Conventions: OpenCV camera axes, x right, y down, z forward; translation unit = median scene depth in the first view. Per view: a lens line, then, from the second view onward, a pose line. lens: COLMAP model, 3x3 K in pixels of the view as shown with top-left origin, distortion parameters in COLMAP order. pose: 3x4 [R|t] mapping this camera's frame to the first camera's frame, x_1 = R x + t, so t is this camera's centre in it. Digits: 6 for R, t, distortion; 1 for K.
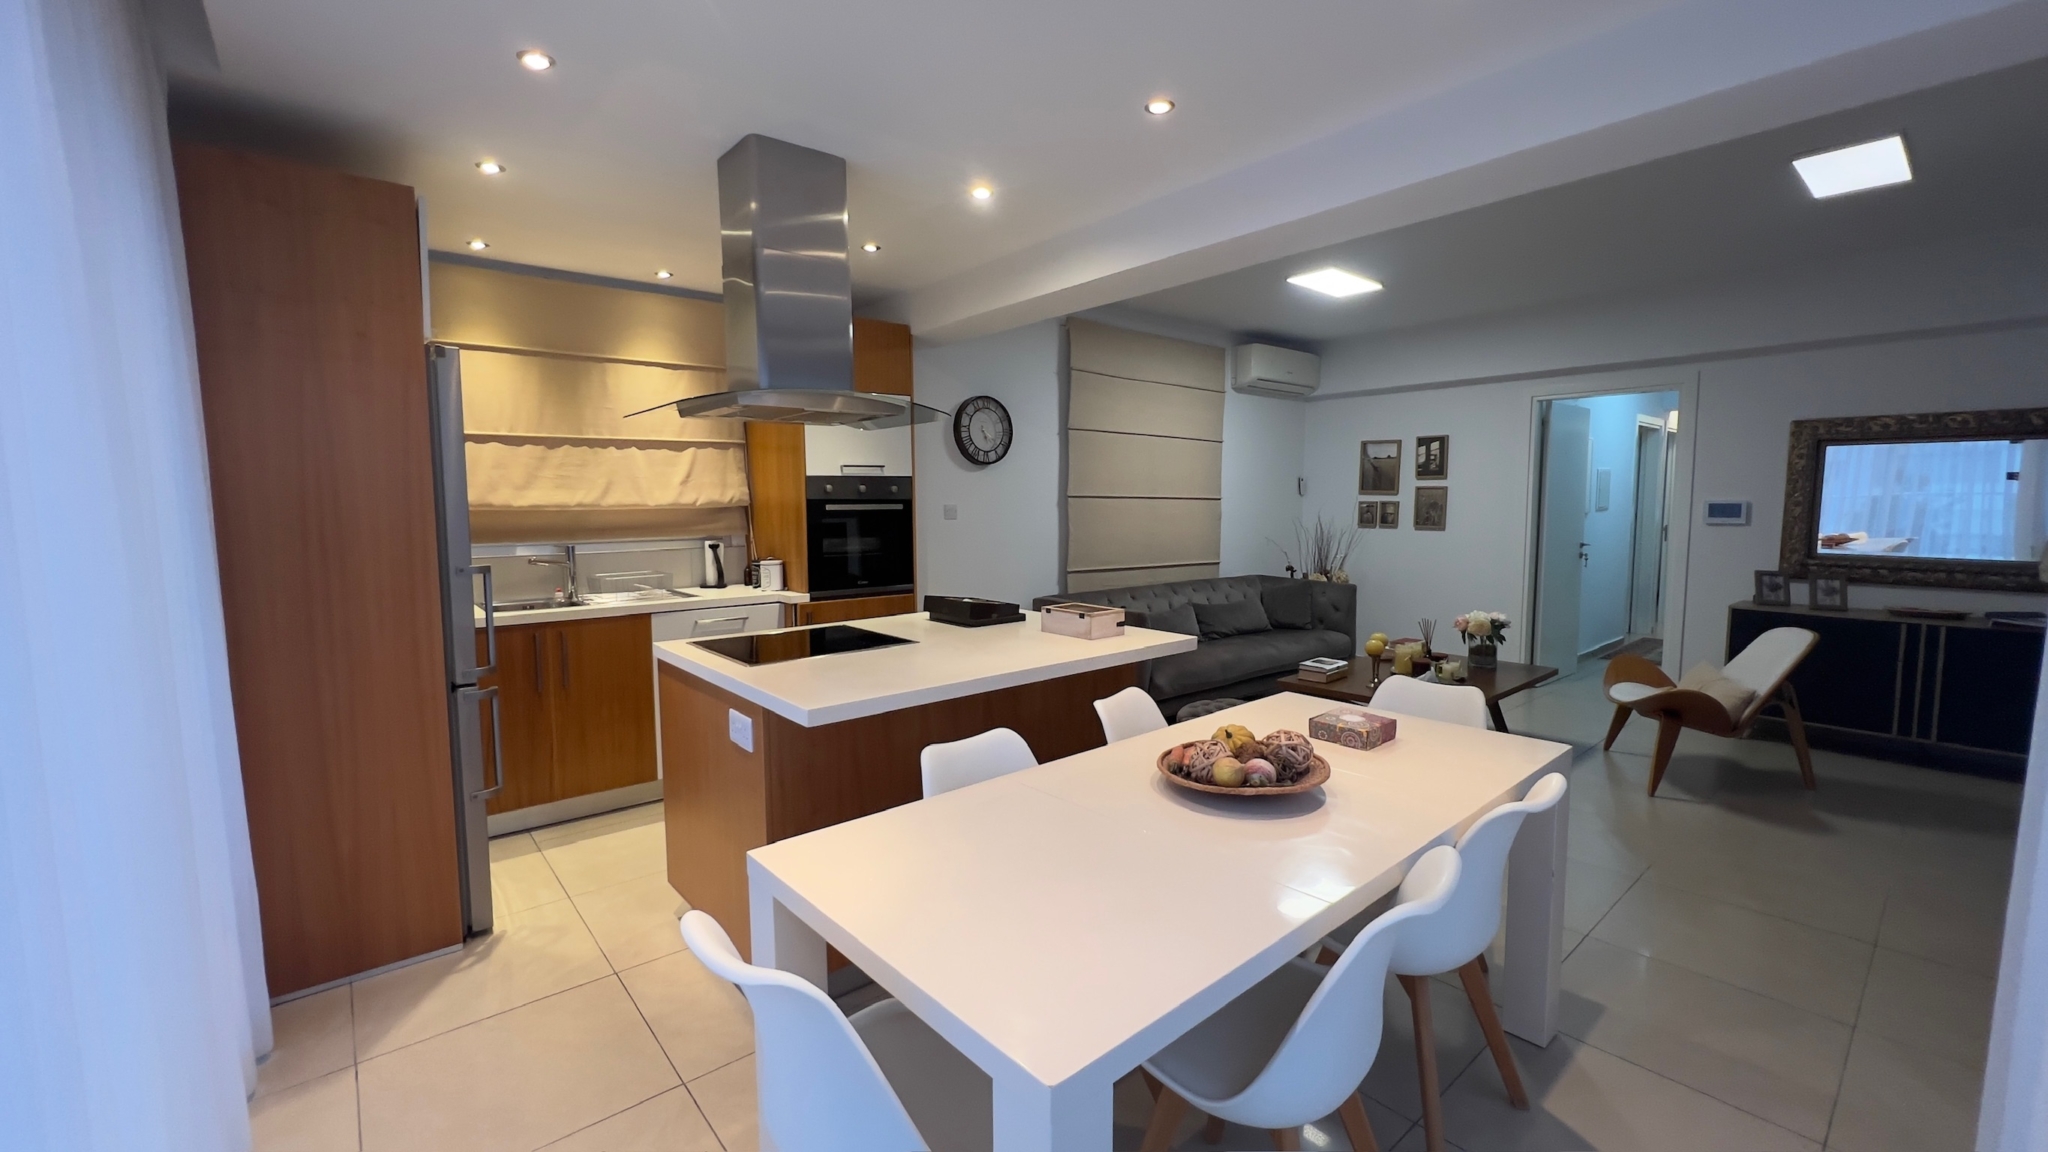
lens RADIAL K [[820.6, 0, 1019.7], [0, 820.6, 571.4], [0, 0, 1]] dist [0.000383, 0.000135]
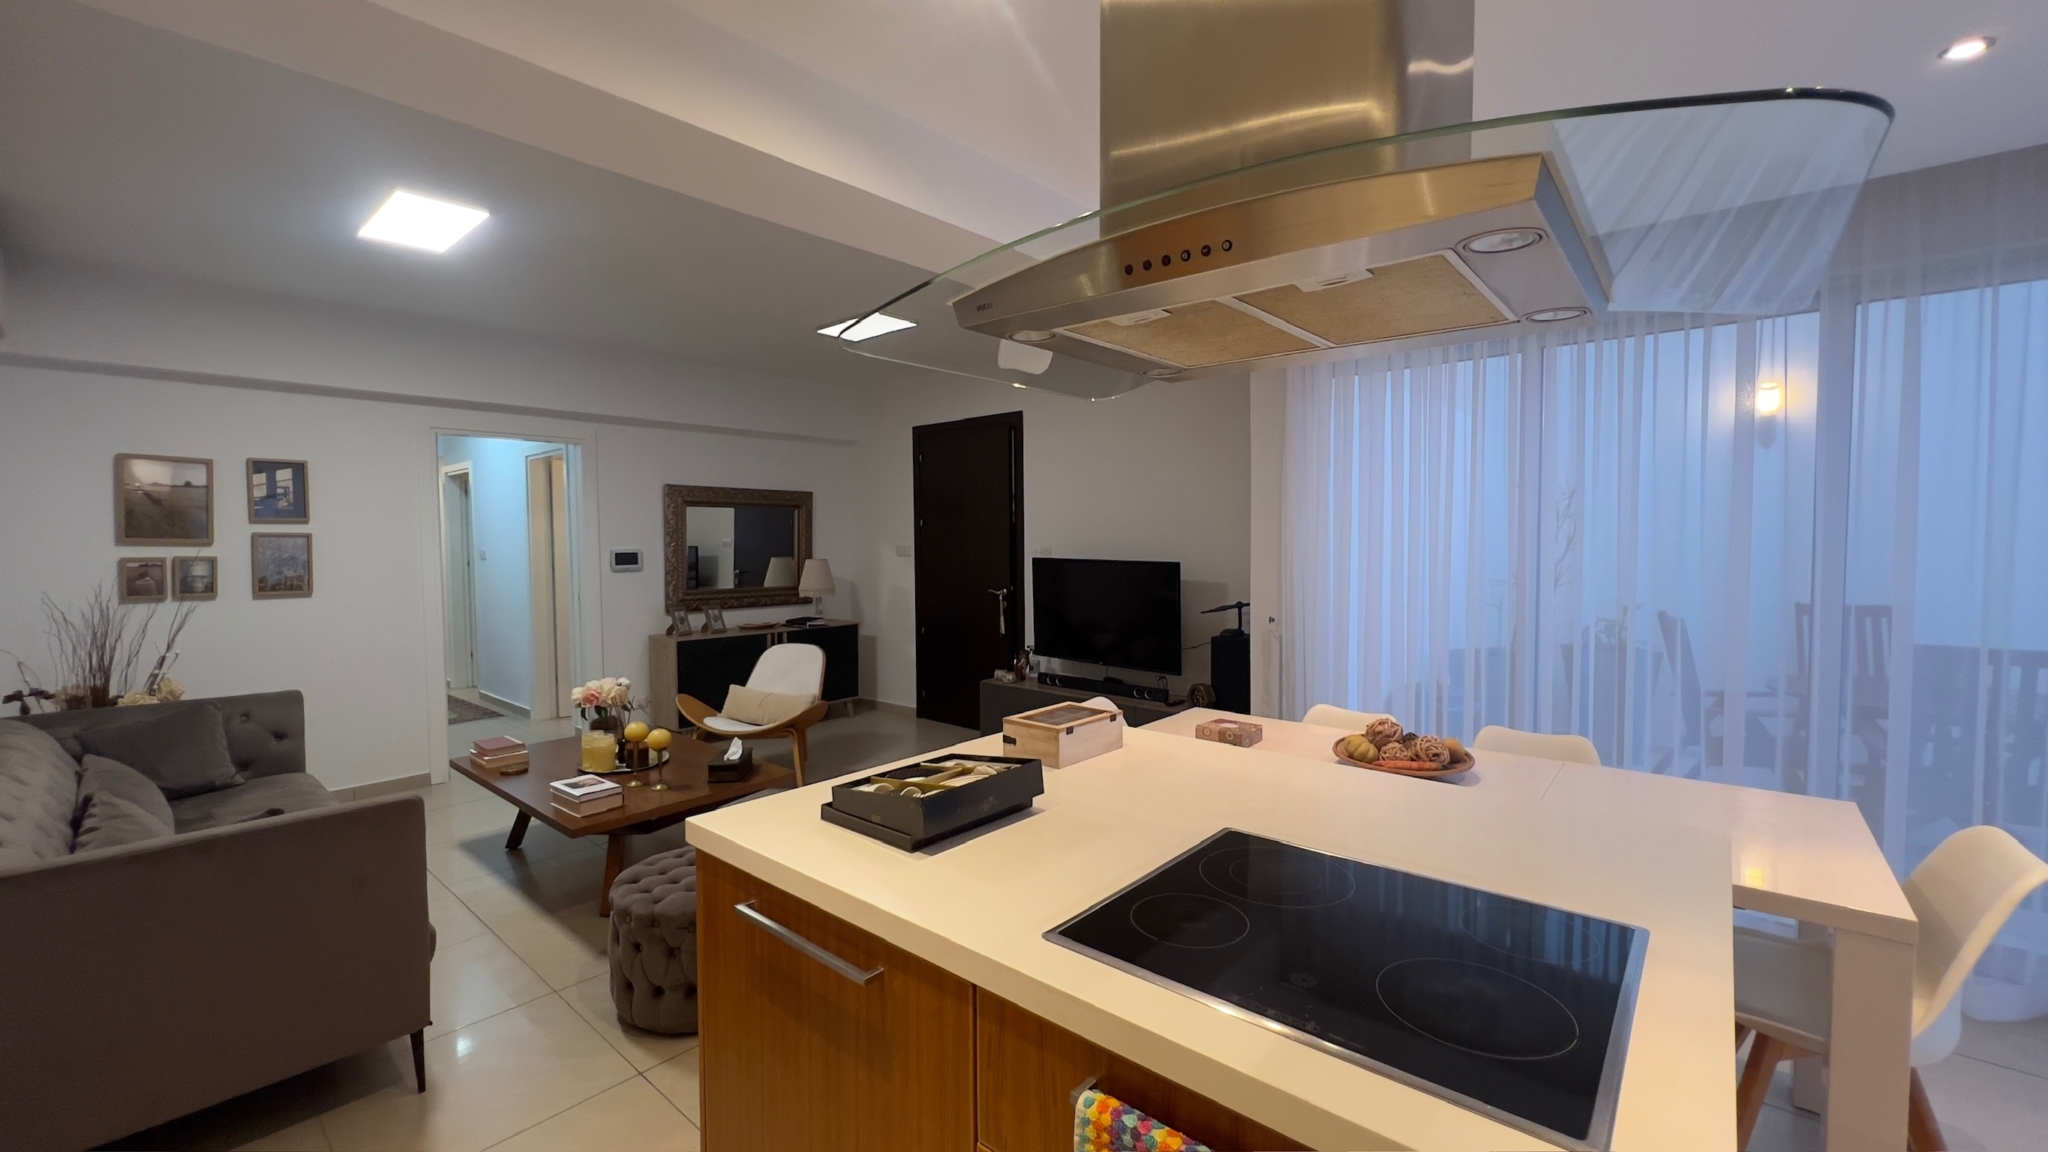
lens RADIAL K [[820.6, 0, 1019.7], [0, 820.6, 571.4], [0, 0, 1]] dist [0.000383, 0.000135]
pose [[-0.145620, -0.035564, 0.988701, -0.333420], [0.094736, 0.994260, 0.049718, -0.062209], [-0.984794, 0.100906, -0.141415, 0.638800]]
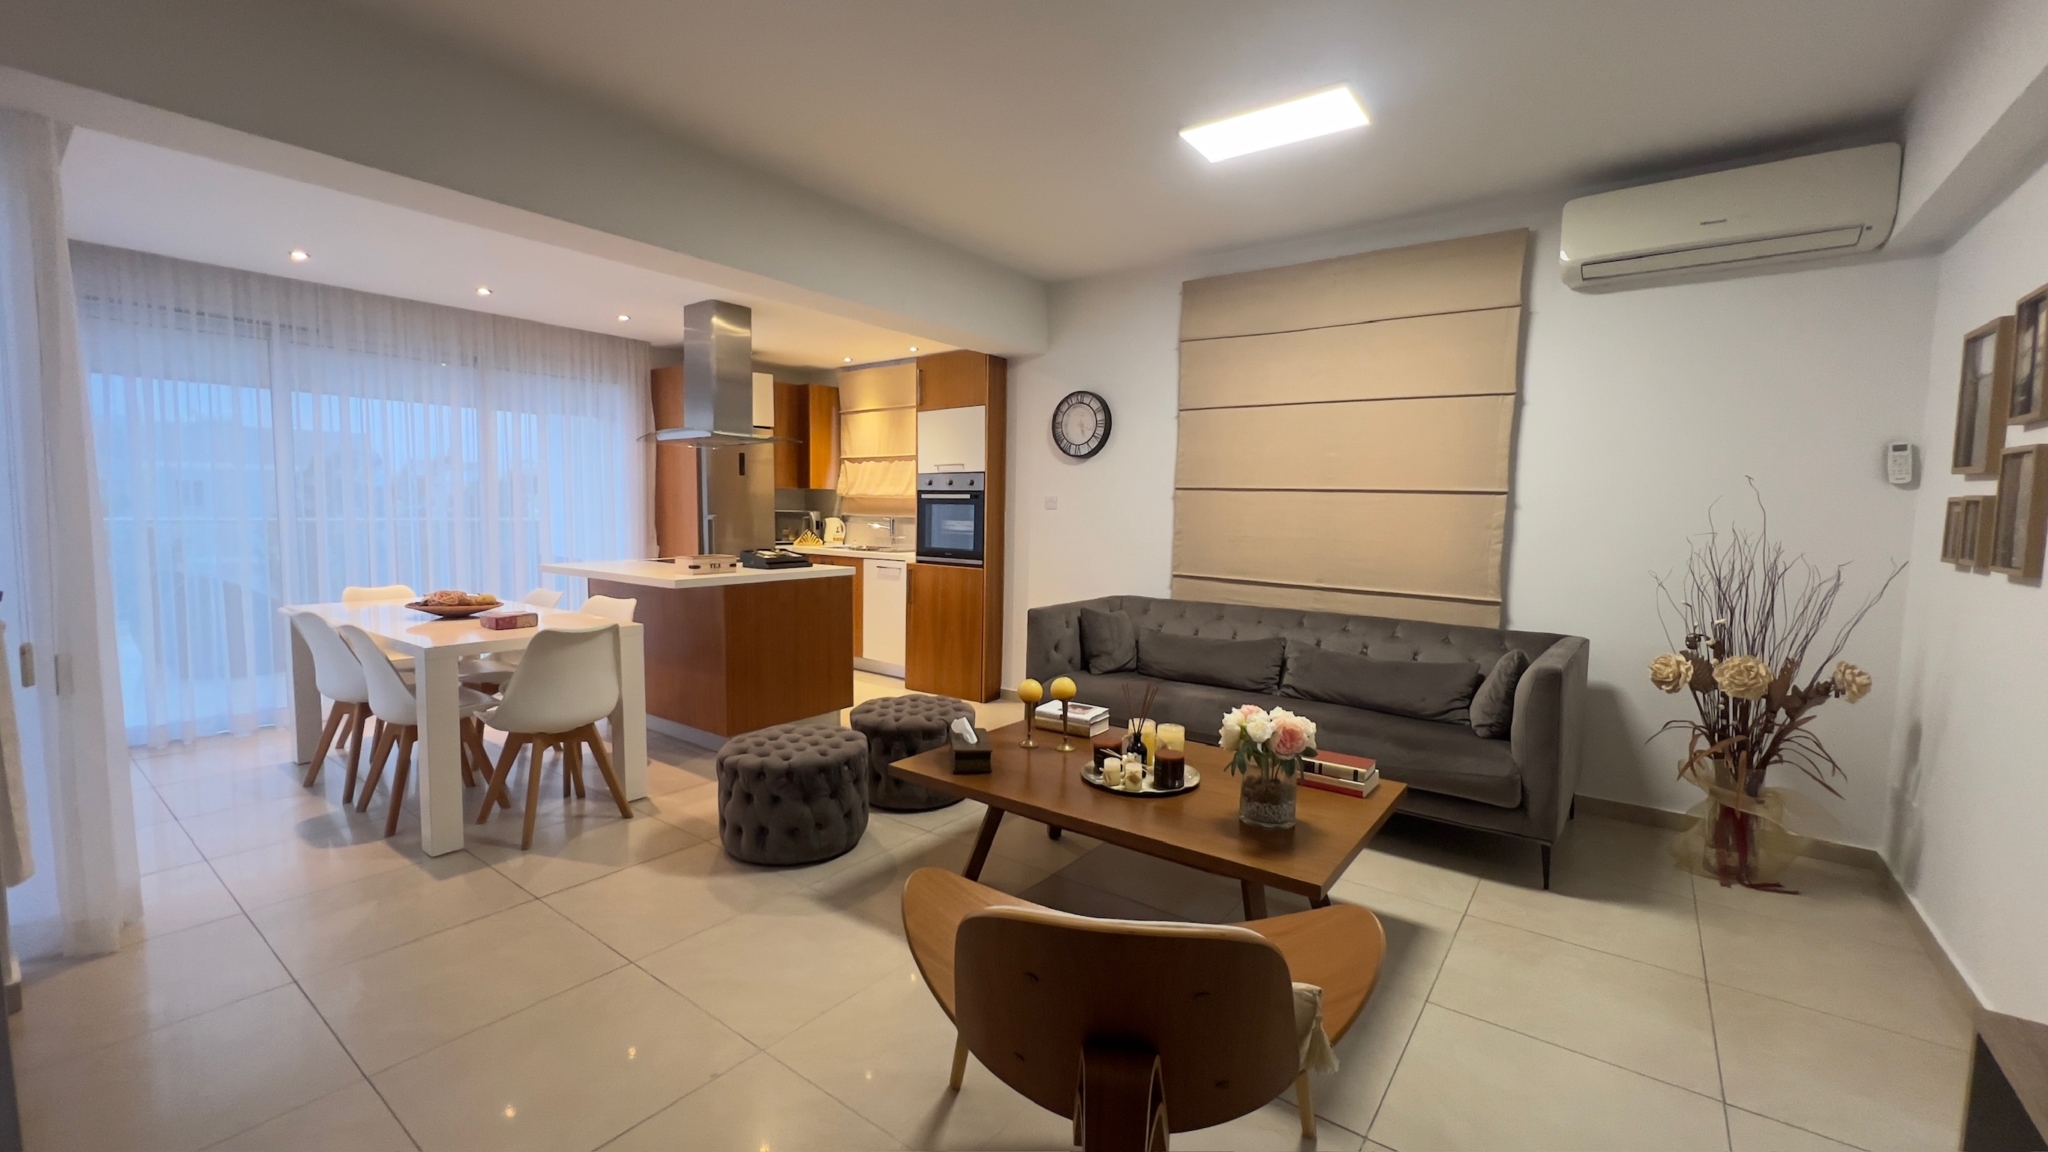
lens RADIAL K [[820.6, 0, 1019.7], [0, 820.6, 571.4], [0, 0, 1]] dist [0.000383, 0.000135]
pose [[0.231652, 0.084458, -0.969126, 0.933723], [-0.100445, 0.992976, 0.062527, -0.044774], [0.967599, 0.082859, 0.238508, 0.682252]]
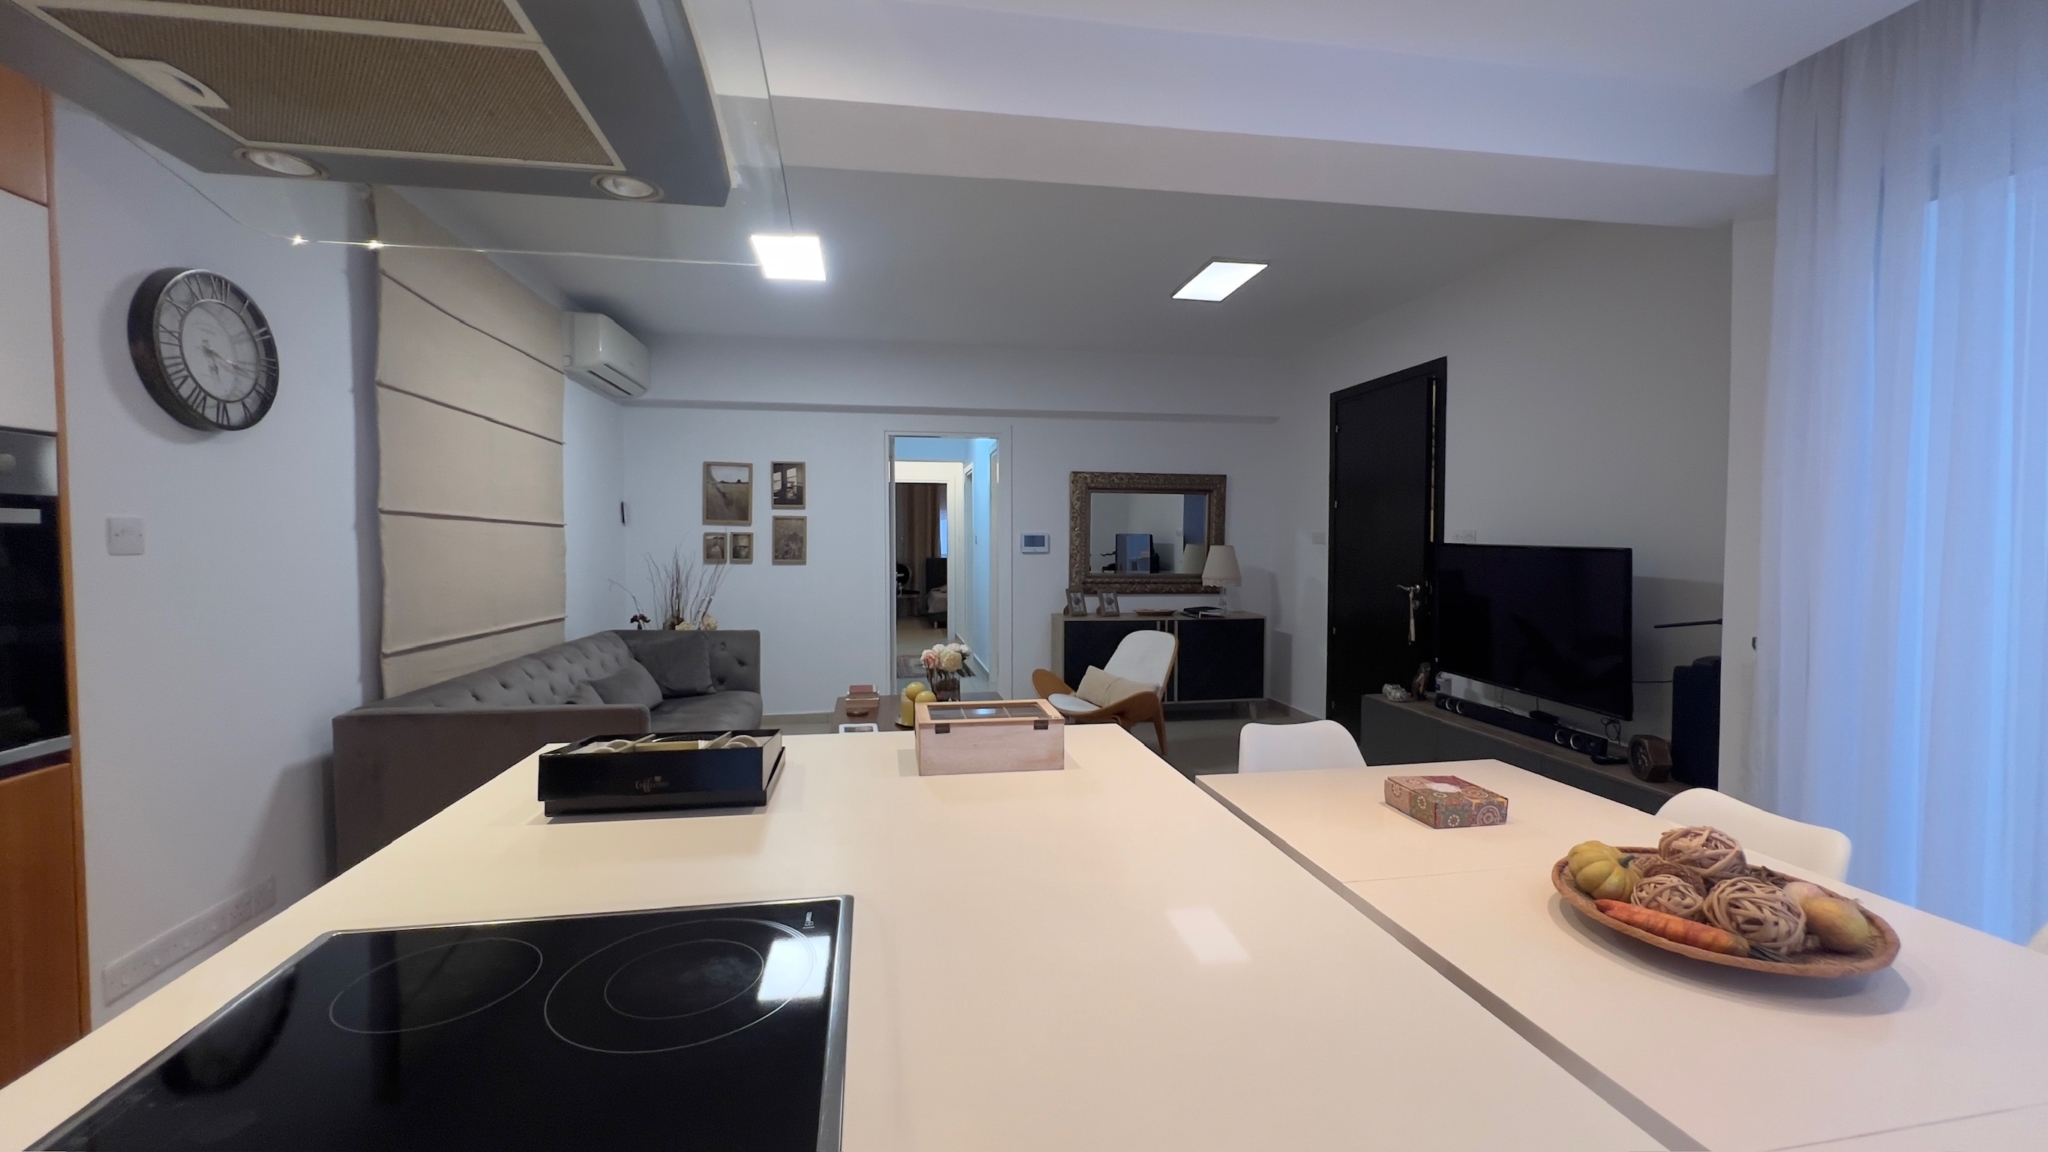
lens RADIAL K [[820.6, 0, 1019.7], [0, 820.6, 571.4], [0, 0, 1]] dist [0.000383, 0.000135]
pose [[0.509729, -0.028433, 0.859865, -0.199647], [0.072320, 0.997332, -0.009893, -0.019357], [-0.857290, 0.067229, 0.510426, 0.407195]]
